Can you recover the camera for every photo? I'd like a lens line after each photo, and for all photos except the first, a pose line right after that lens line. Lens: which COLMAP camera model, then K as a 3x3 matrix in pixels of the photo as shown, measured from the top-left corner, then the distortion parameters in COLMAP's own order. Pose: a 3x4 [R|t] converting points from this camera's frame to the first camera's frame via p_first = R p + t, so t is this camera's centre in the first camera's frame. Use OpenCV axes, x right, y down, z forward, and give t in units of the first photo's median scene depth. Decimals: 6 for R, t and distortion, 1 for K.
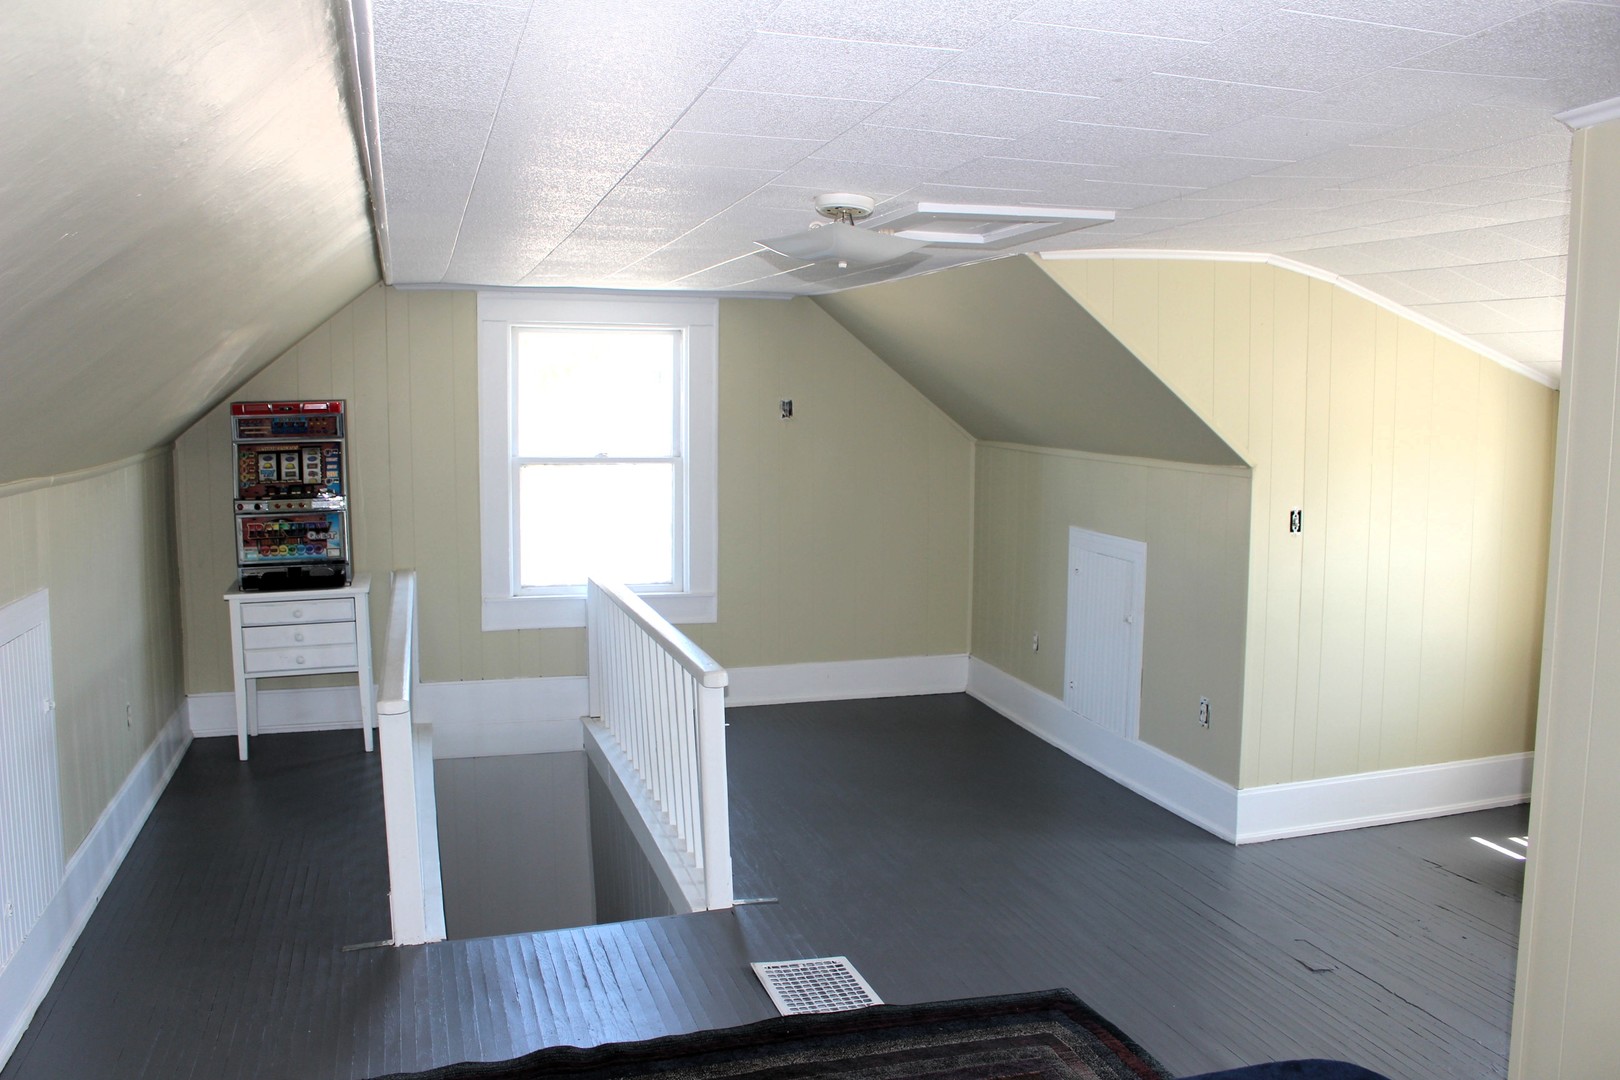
lens RADIAL K [[1332.0, 0, 812.1], [0, 1332.0, 543.5], [0, 0, 1]] dist [-0.143957, 0.078759]
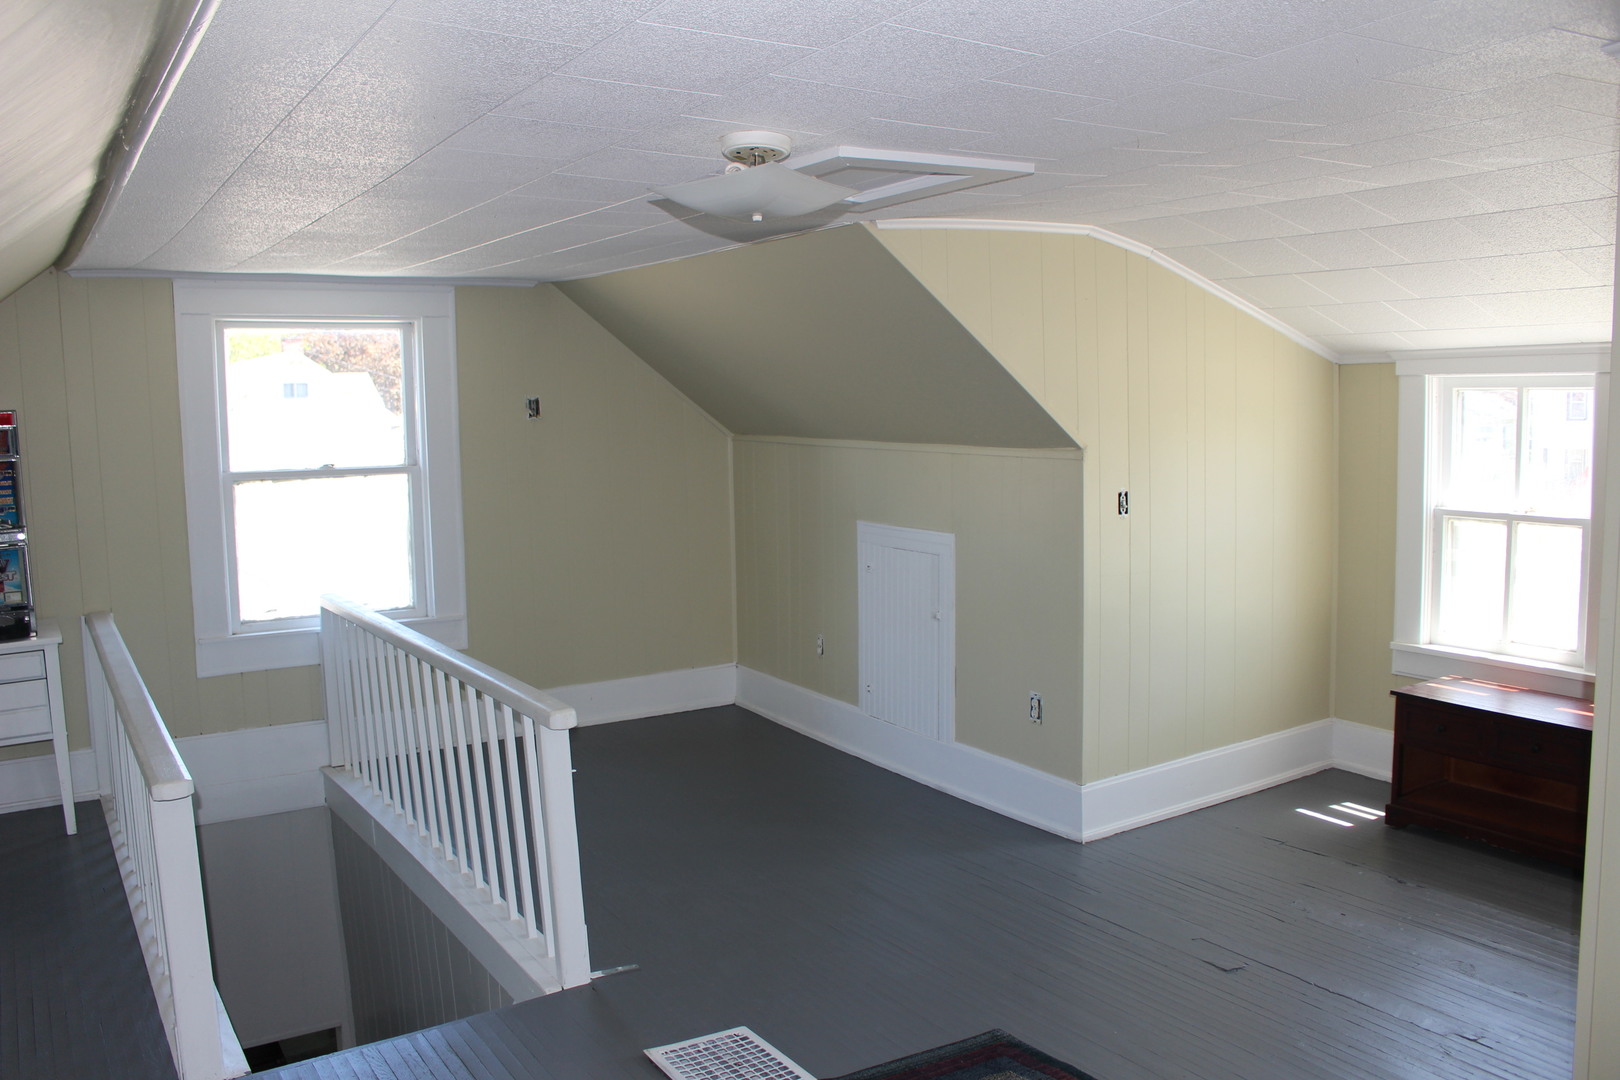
lens RADIAL K [[1329.5, 0, 805.7], [0, 1329.5, 541.5], [0, 0, 1]] dist [-0.155664, 0.117467]
pose [[0.963818, -0.052625, 0.261316, -0.095771], [0.053663, 0.998554, 0.003166, -0.003658], [-0.261105, 0.010972, 0.965248, 0.103455]]
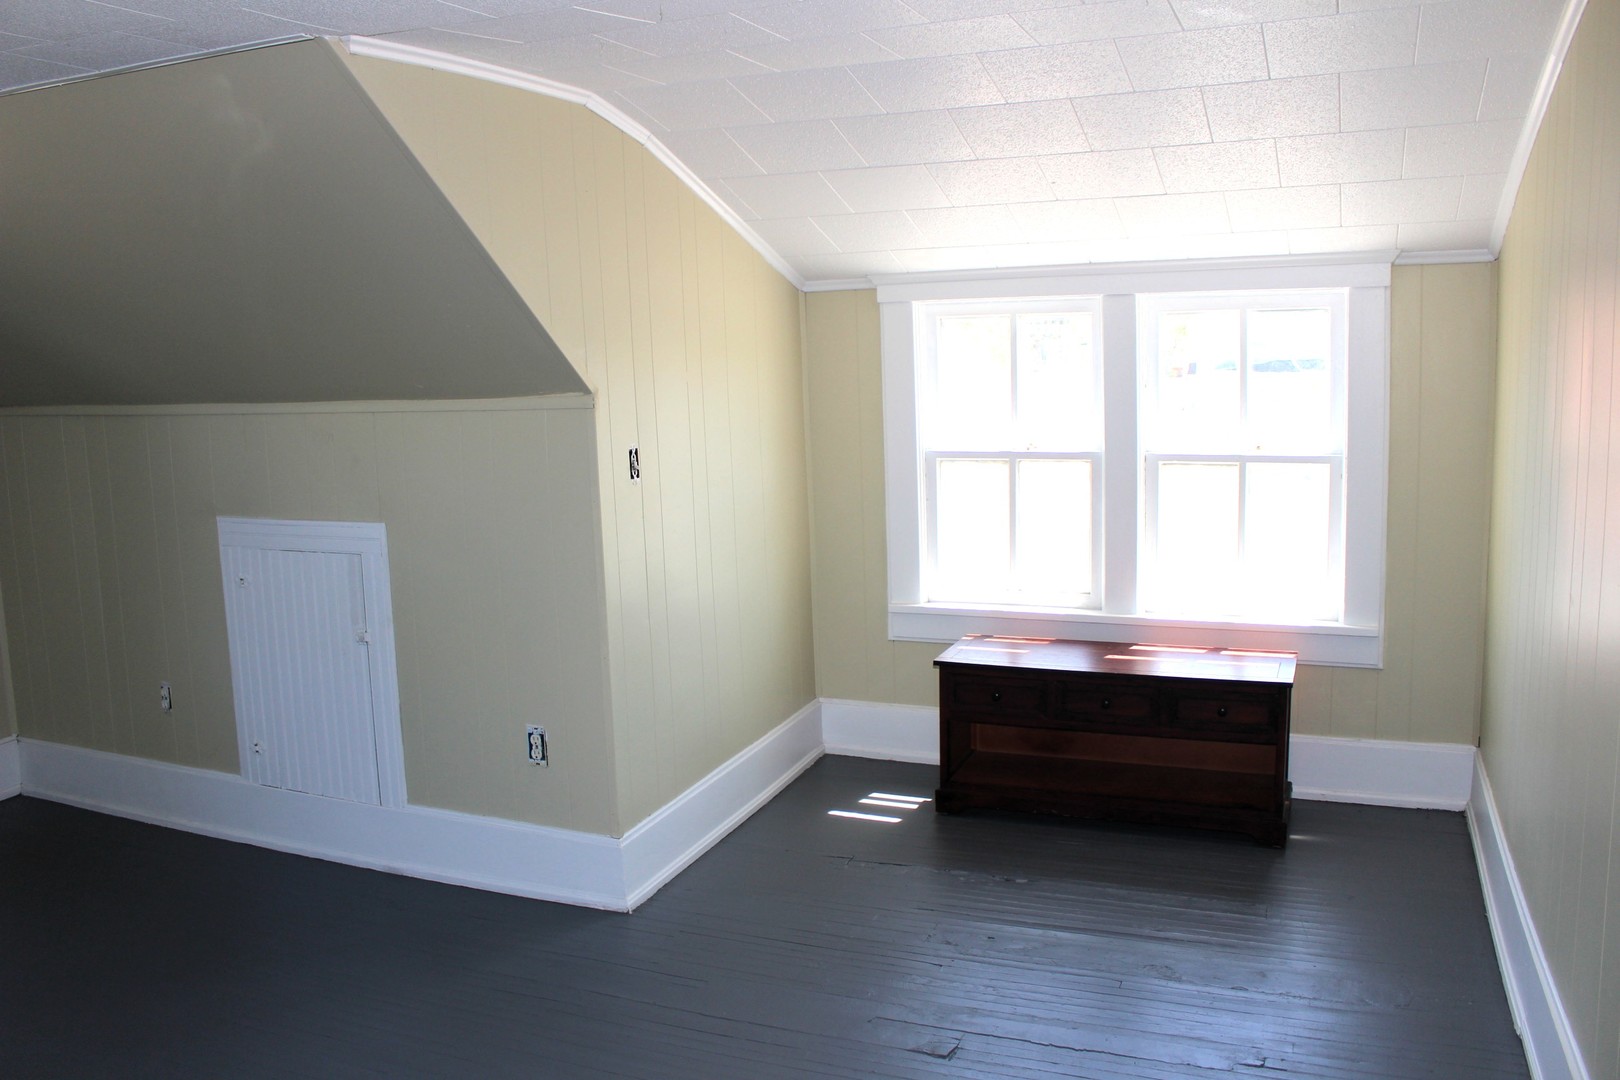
lens RADIAL K [[1332.0, 0, 804.9], [0, 1332.0, 548.5], [0, 0, 1]] dist [-0.143957, 0.078759]
pose [[0.640235, -0.138158, 0.755653, -0.120935], [0.119316, 0.989640, 0.079846, -0.015351], [-0.758856, 0.039041, 0.650087, 0.375928]]
